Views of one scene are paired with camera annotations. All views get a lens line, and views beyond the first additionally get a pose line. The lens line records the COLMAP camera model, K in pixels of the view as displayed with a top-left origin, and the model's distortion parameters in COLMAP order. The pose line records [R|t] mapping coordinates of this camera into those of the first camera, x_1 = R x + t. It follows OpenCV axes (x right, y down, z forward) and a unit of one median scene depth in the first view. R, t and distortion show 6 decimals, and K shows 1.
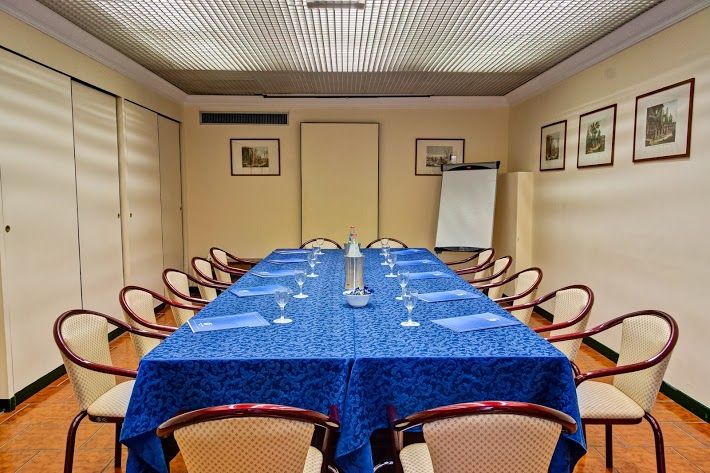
lens RADIAL K [[540.4, 0, 355.2], [0, 540.4, 237.1], [0, 0, 1]] dist [0.009960, -0.016644]
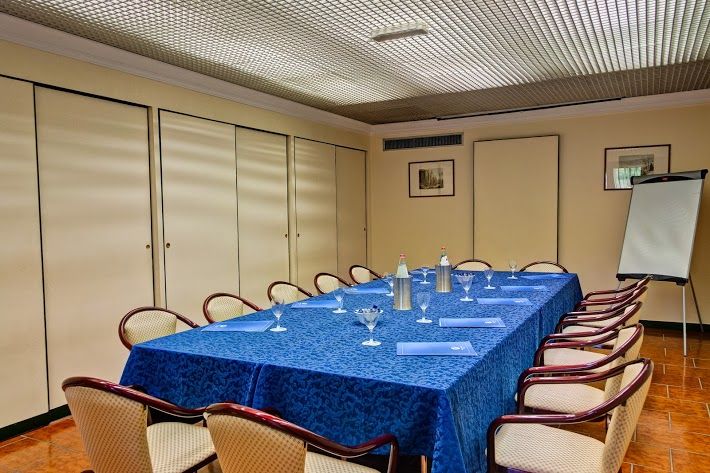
lens RADIAL K [[540.4, 0, 319.6], [0, 540.4, 236.6], [0, 0, 1]] dist [0.009960, -0.016644]
pose [[0.862469, 0.003845, -0.506095, 0.277210], [-0.022953, 0.999239, -0.031524, -0.003408], [0.505589, 0.038805, 0.861902, 0.032164]]
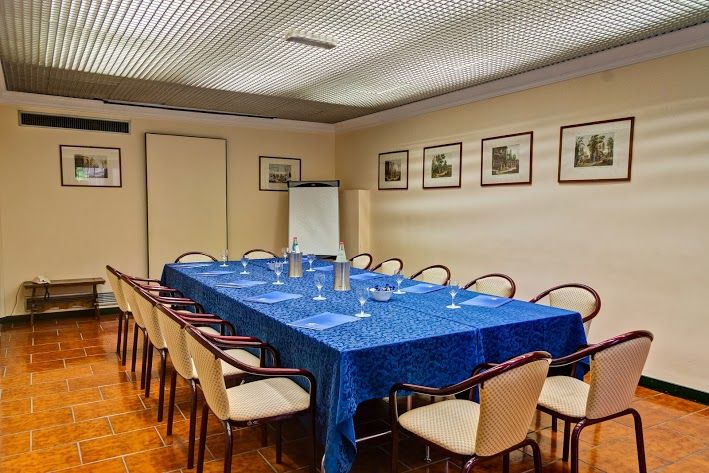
lens RADIAL K [[539.7, 0, 353.0], [0, 539.7, 239.2], [0, 0, 1]] dist [0.009960, -0.016644]
pose [[0.853190, -0.025245, 0.520989, -0.406221], [0.036497, 0.999269, -0.011349, 0.000761], [-0.520321, 0.028697, 0.853488, -0.000185]]
